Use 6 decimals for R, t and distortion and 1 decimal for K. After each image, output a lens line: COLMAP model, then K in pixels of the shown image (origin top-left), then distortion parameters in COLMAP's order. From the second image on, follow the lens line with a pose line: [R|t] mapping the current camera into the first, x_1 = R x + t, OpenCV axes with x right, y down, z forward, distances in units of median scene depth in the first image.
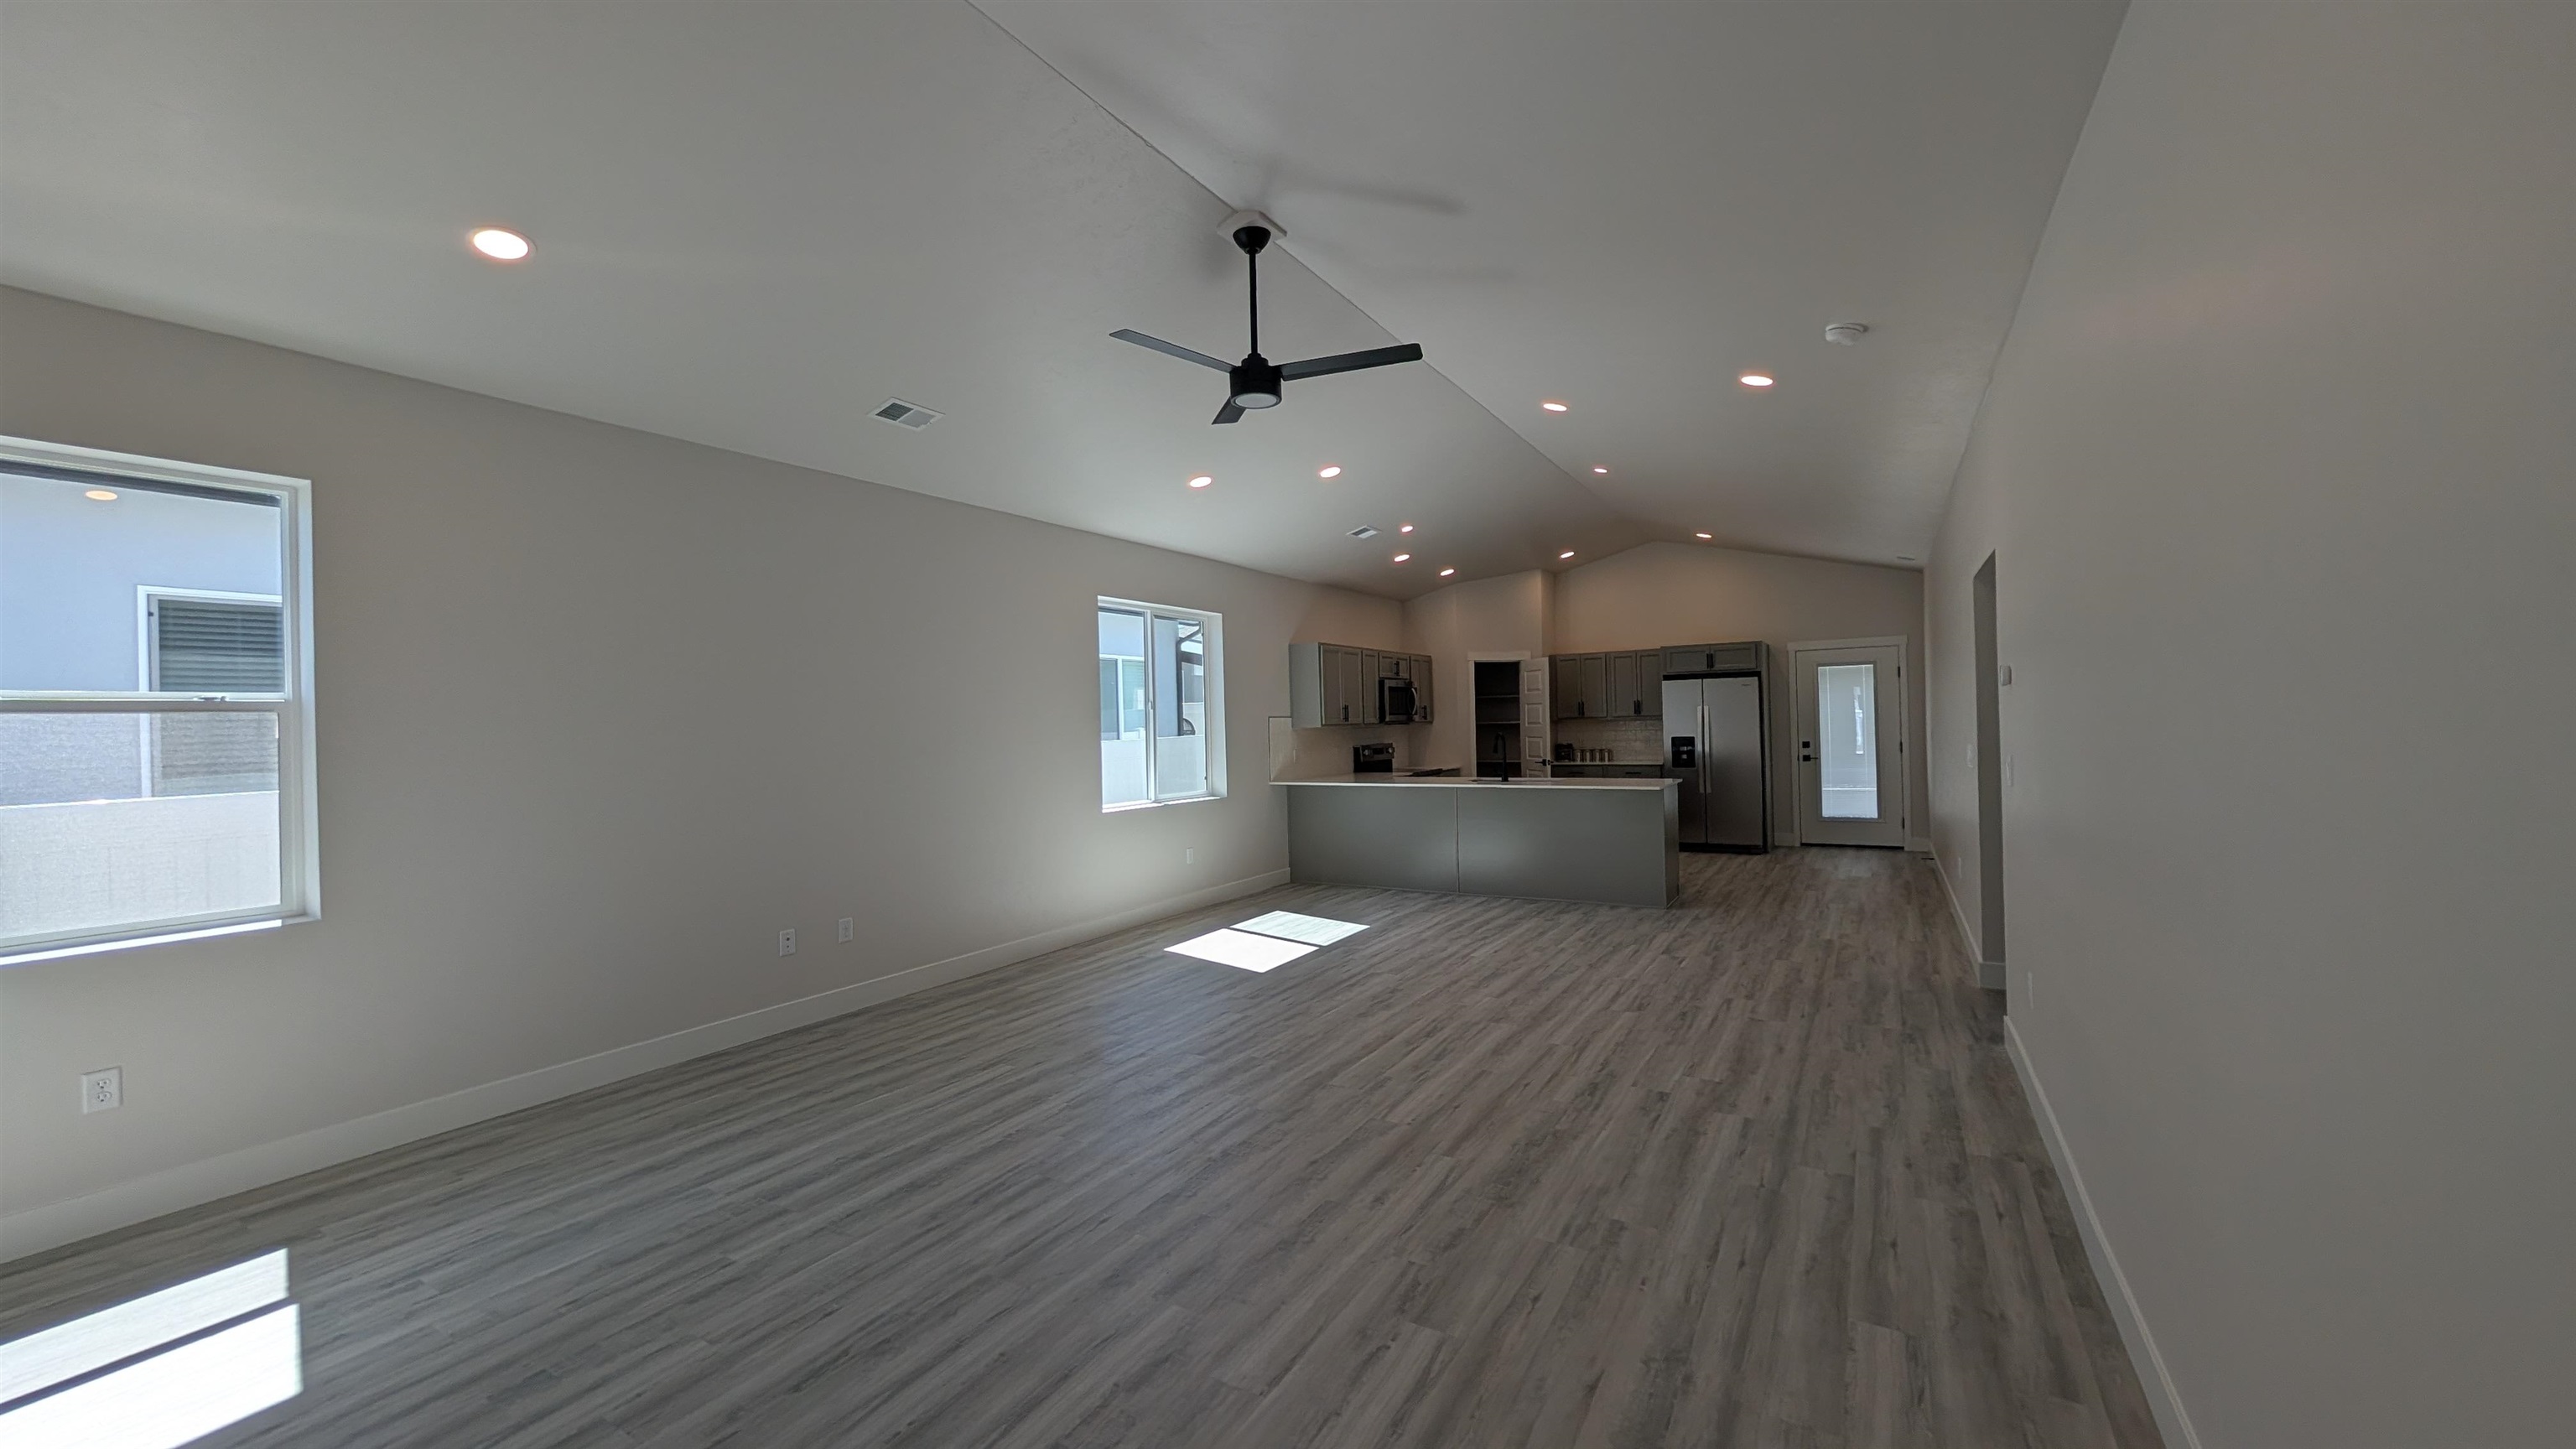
lens RADIAL K [[970.5, 0, 1285.4], [0, 970.5, 720.4], [0, 0, 1]] dist [0.000372, 0.000039]
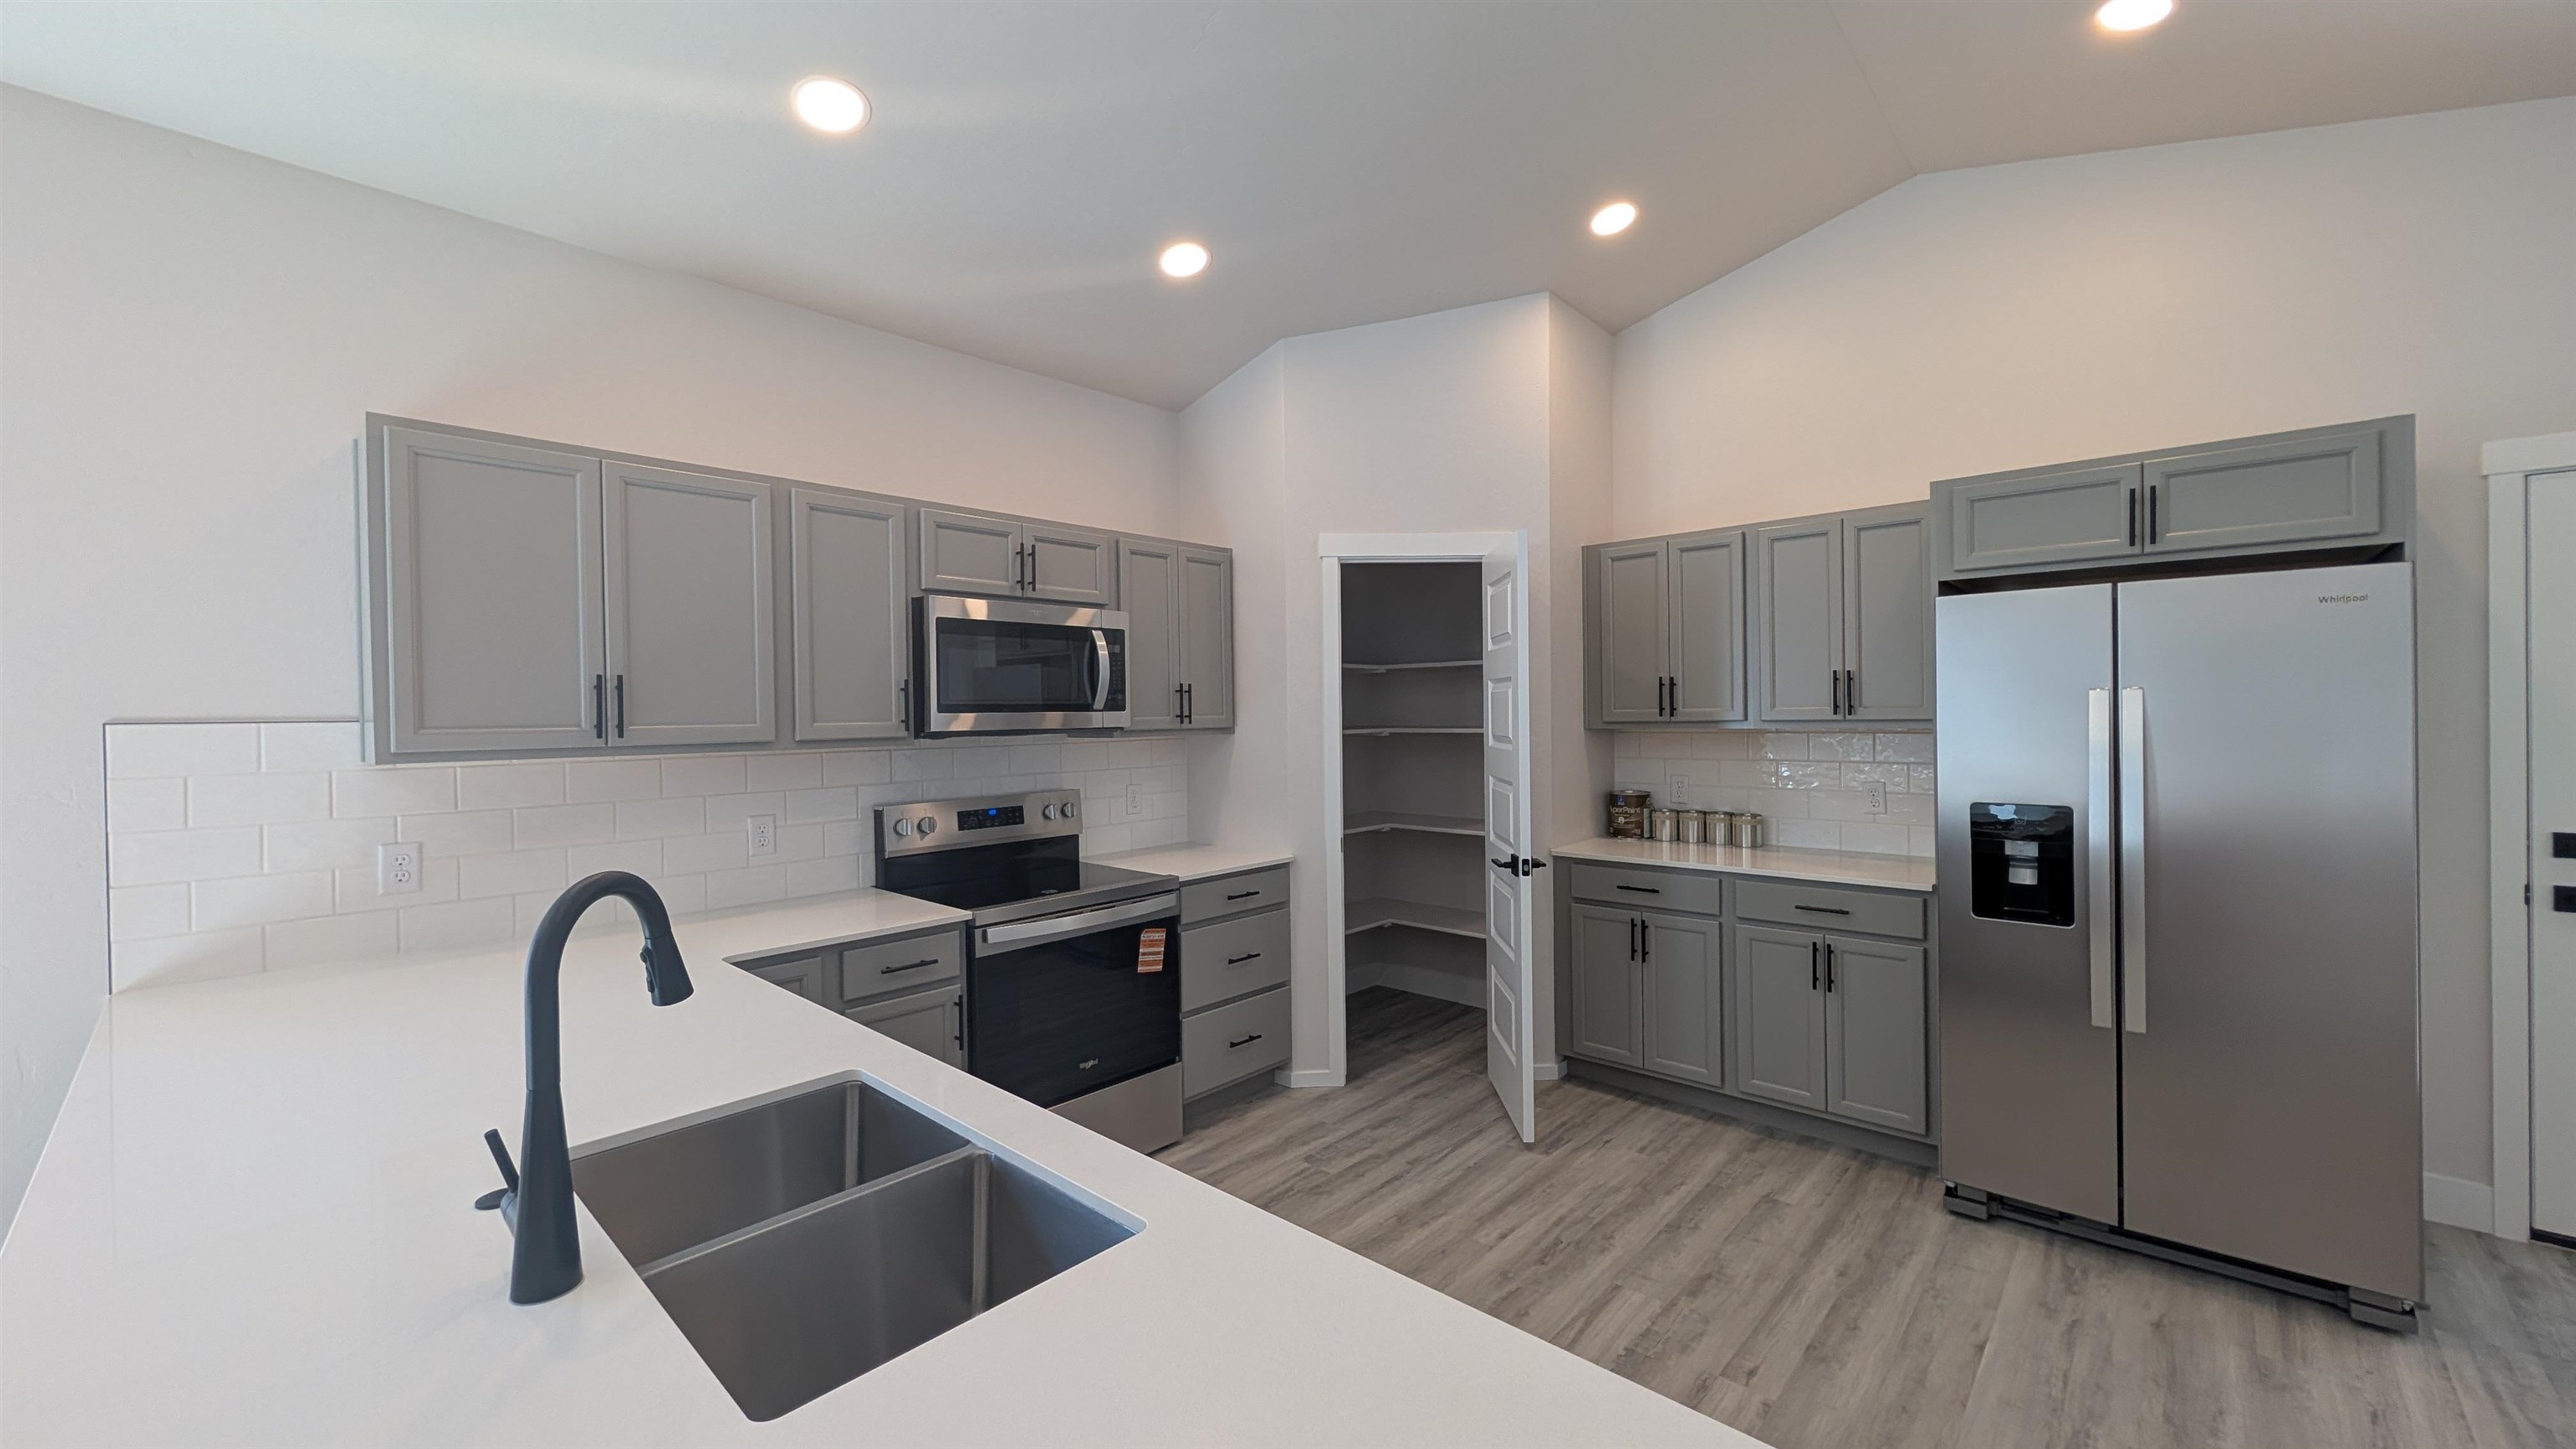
lens RADIAL K [[970.5, 0, 1285.4], [0, 970.5, 720.4], [0, 0, 1]] dist [0.000372, 0.000039]
pose [[0.977954, 0.012654, -0.208435, 0.253146], [-0.009372, 0.999816, 0.016725, -0.008063], [0.208608, -0.014403, 0.977893, 0.659440]]
